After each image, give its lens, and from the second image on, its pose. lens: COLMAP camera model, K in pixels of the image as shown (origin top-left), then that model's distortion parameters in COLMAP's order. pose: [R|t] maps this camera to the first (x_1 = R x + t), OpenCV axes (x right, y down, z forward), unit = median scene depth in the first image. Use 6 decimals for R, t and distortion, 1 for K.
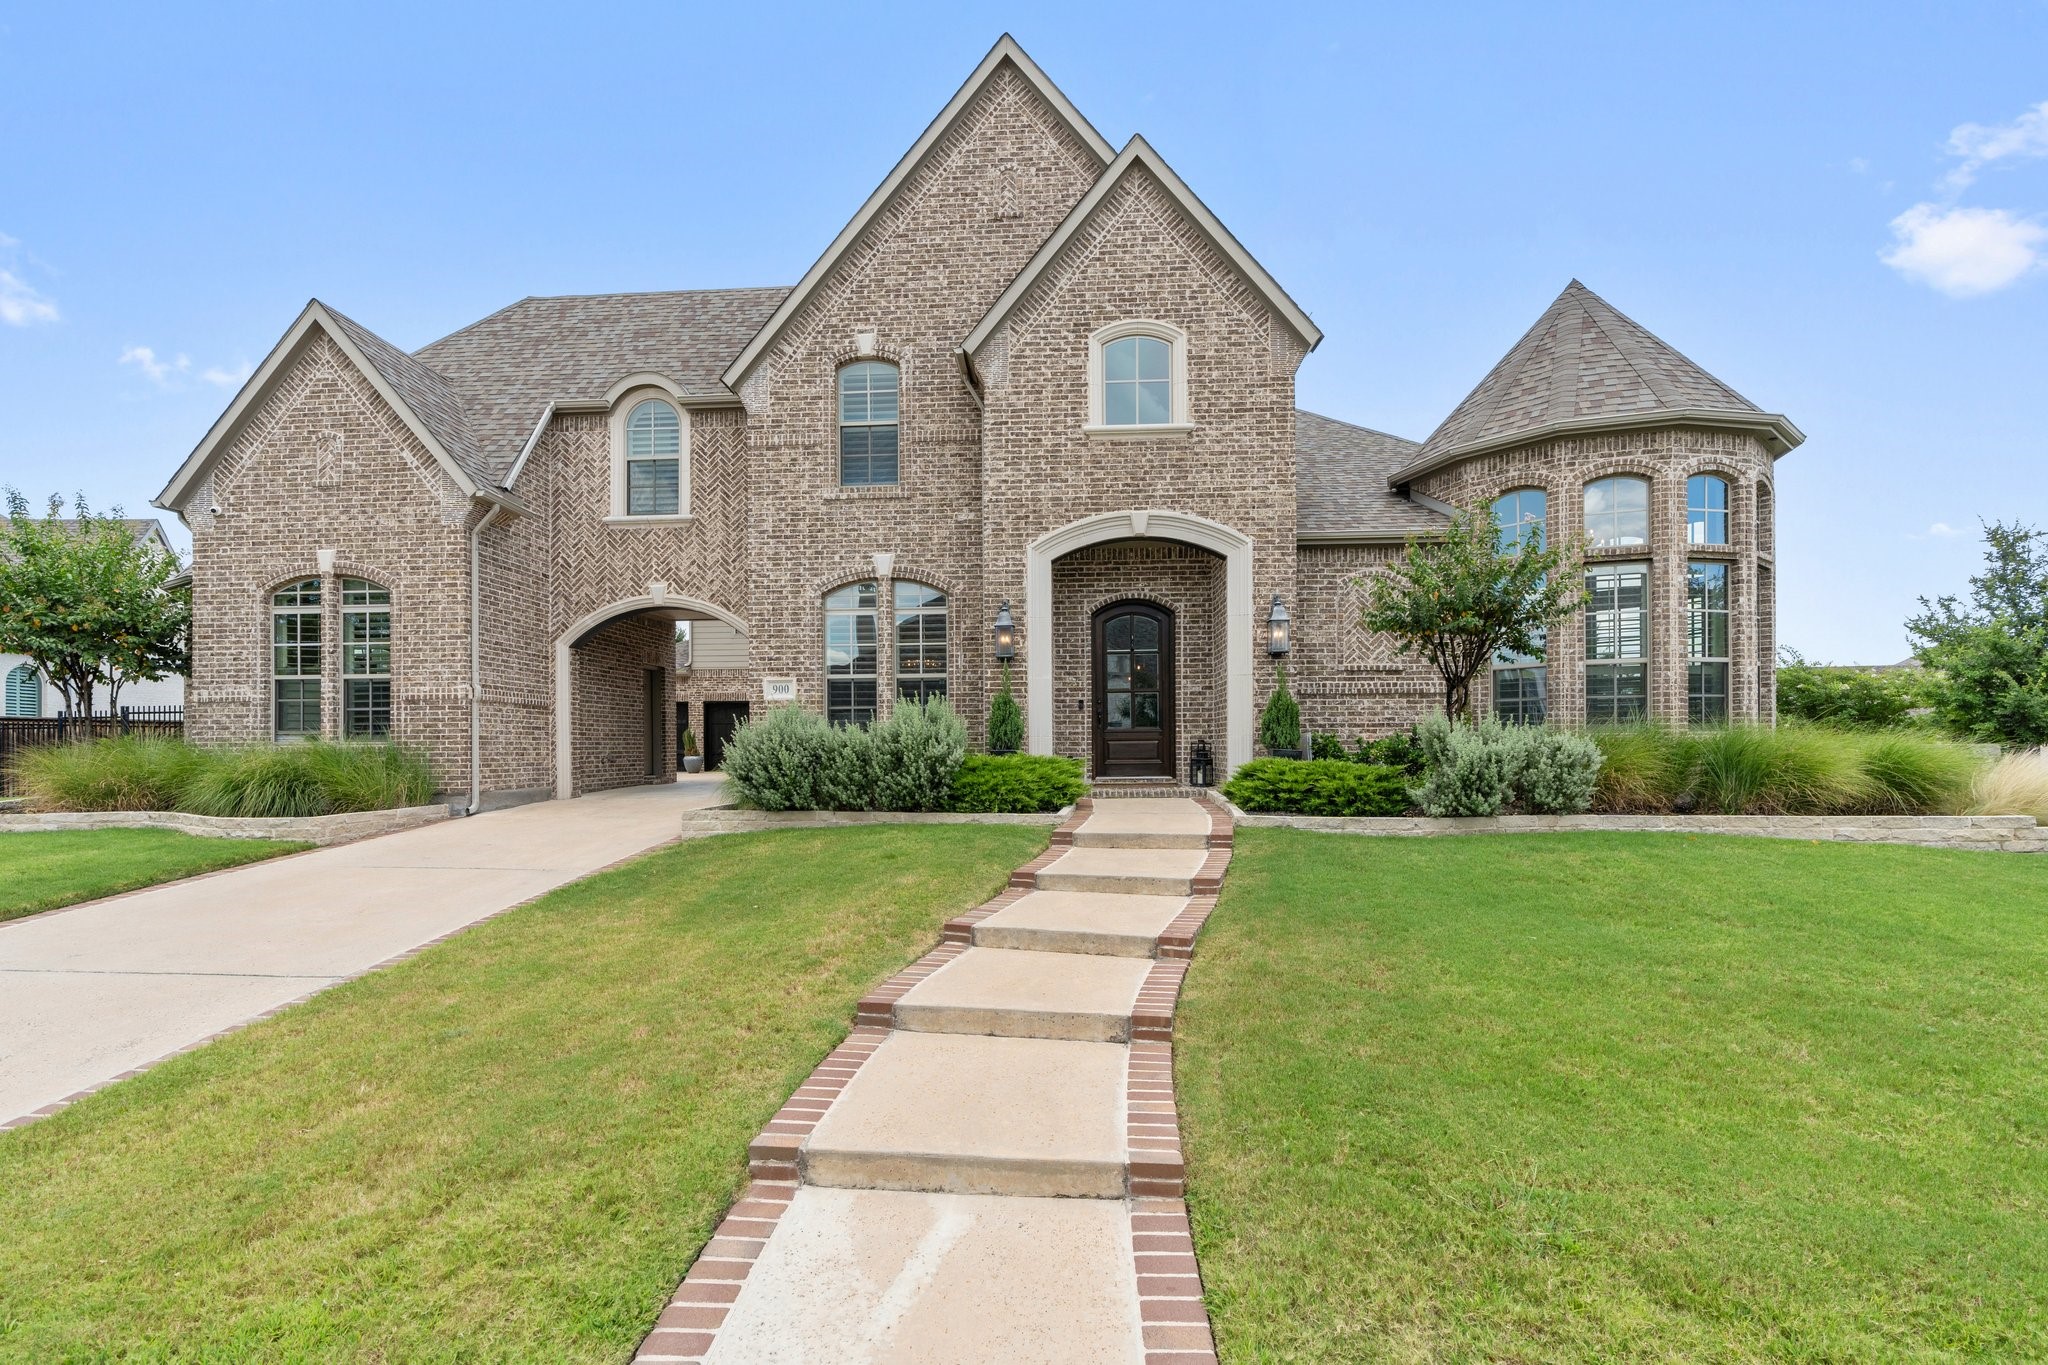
lens RADIAL K [[939.1, 0, 1024.1], [0, 939.1, 735.3], [0, 0, 1]] dist [-0.012438, 0.000880]
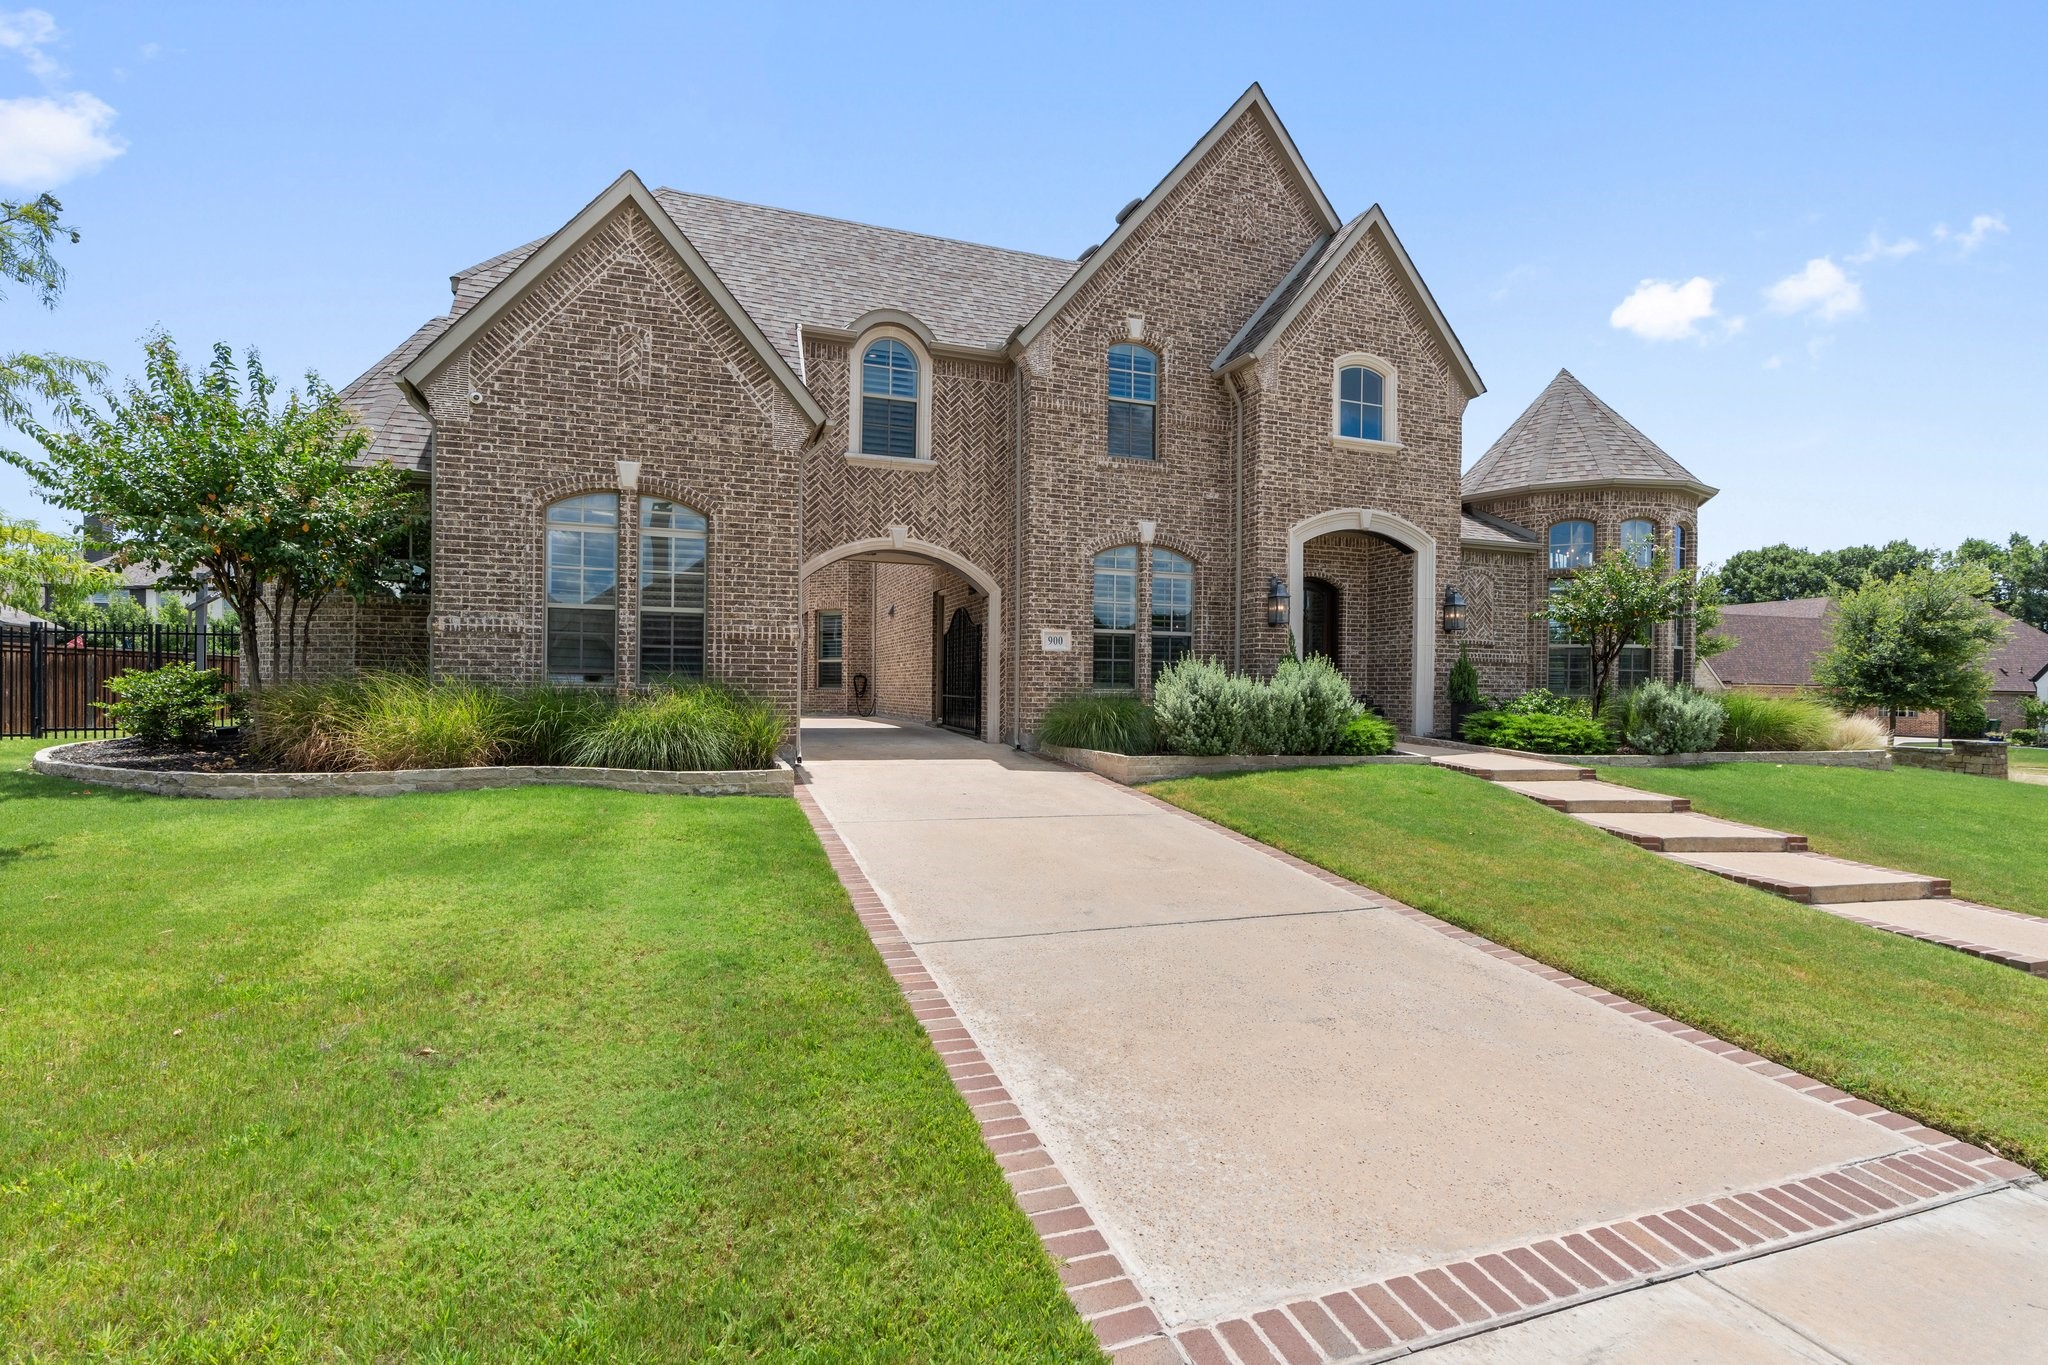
lens RADIAL K [[926.3, 0, 1024.0], [0, 926.3, 682.5], [0, 0, 1]] dist [-0.012806, 0.000653]
pose [[0.915917, 0.020368, 0.400852, -0.745757], [-0.022489, 0.999747, 0.000588, -0.002258], [-0.400738, -0.009553, 0.916143, 0.062795]]
